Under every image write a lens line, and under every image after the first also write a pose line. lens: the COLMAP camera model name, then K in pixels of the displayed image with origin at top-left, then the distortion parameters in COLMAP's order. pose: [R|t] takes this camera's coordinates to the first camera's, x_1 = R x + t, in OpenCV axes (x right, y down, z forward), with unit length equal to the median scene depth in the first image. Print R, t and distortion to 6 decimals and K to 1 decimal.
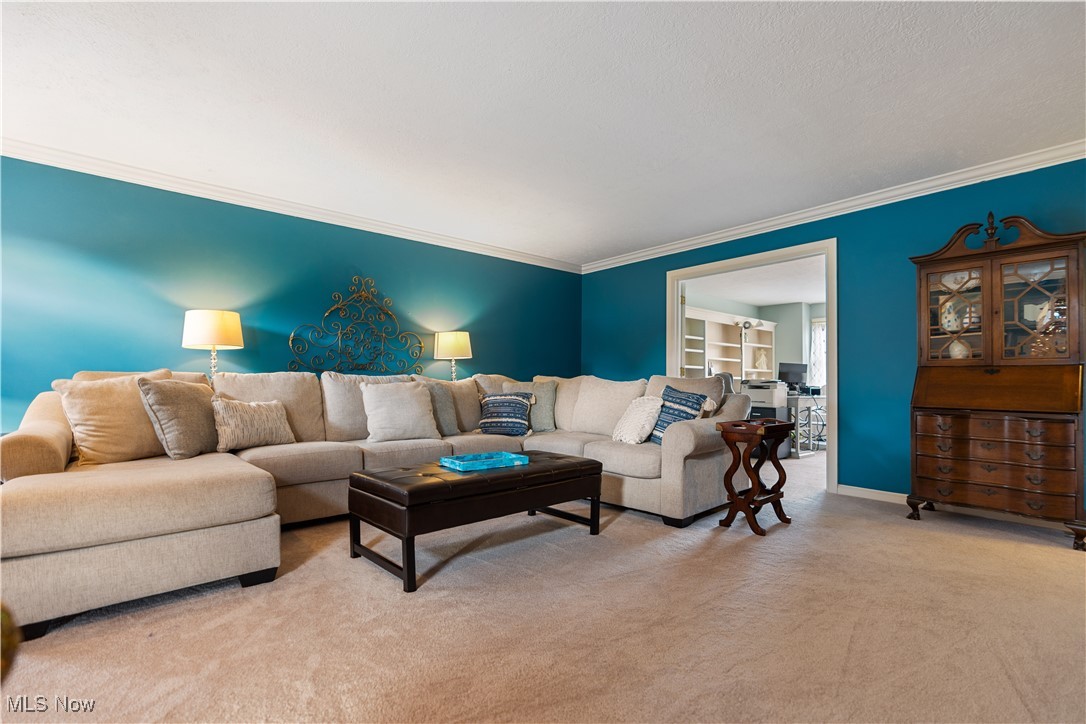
lens RADIAL K [[493.6, 0, 542.9], [0, 493.6, 367.6], [0, 0, 1]] dist [-0.006860, -0.000456]
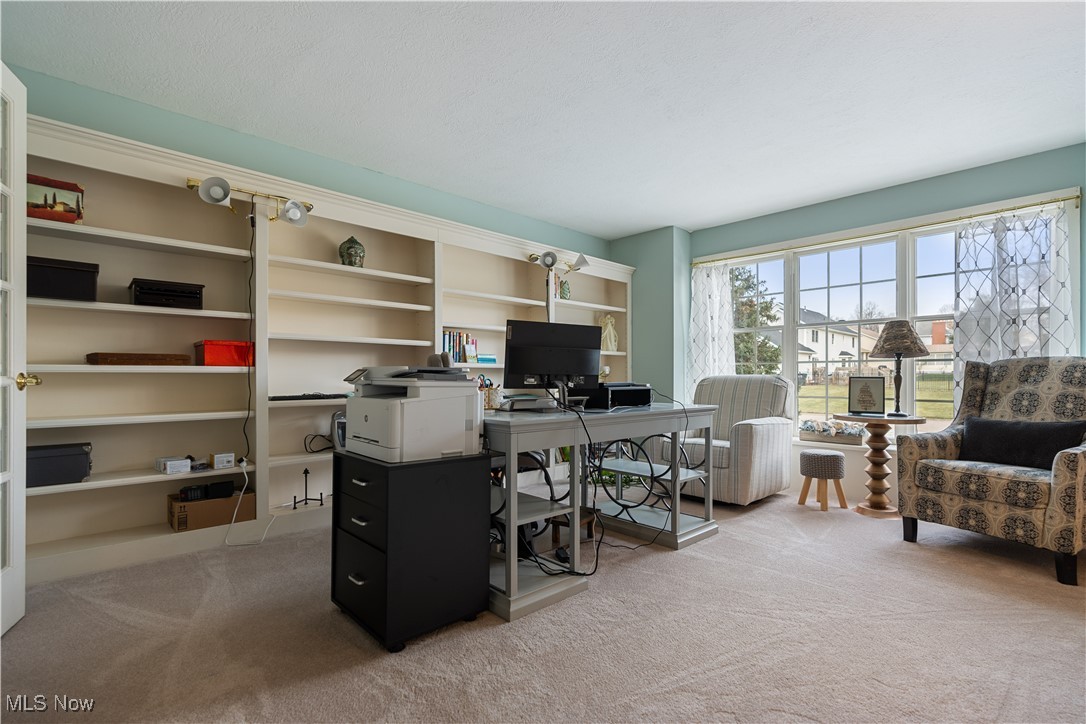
lens RADIAL K [[493.6, 0, 544.1], [0, 493.6, 366.2], [0, 0, 1]] dist [-0.006860, -0.000456]
pose [[0.998618, -0.007214, 0.052062, 0.379867], [0.006631, 0.999914, 0.011355, 0.015632], [-0.052140, -0.010994, 0.998579, 0.496650]]
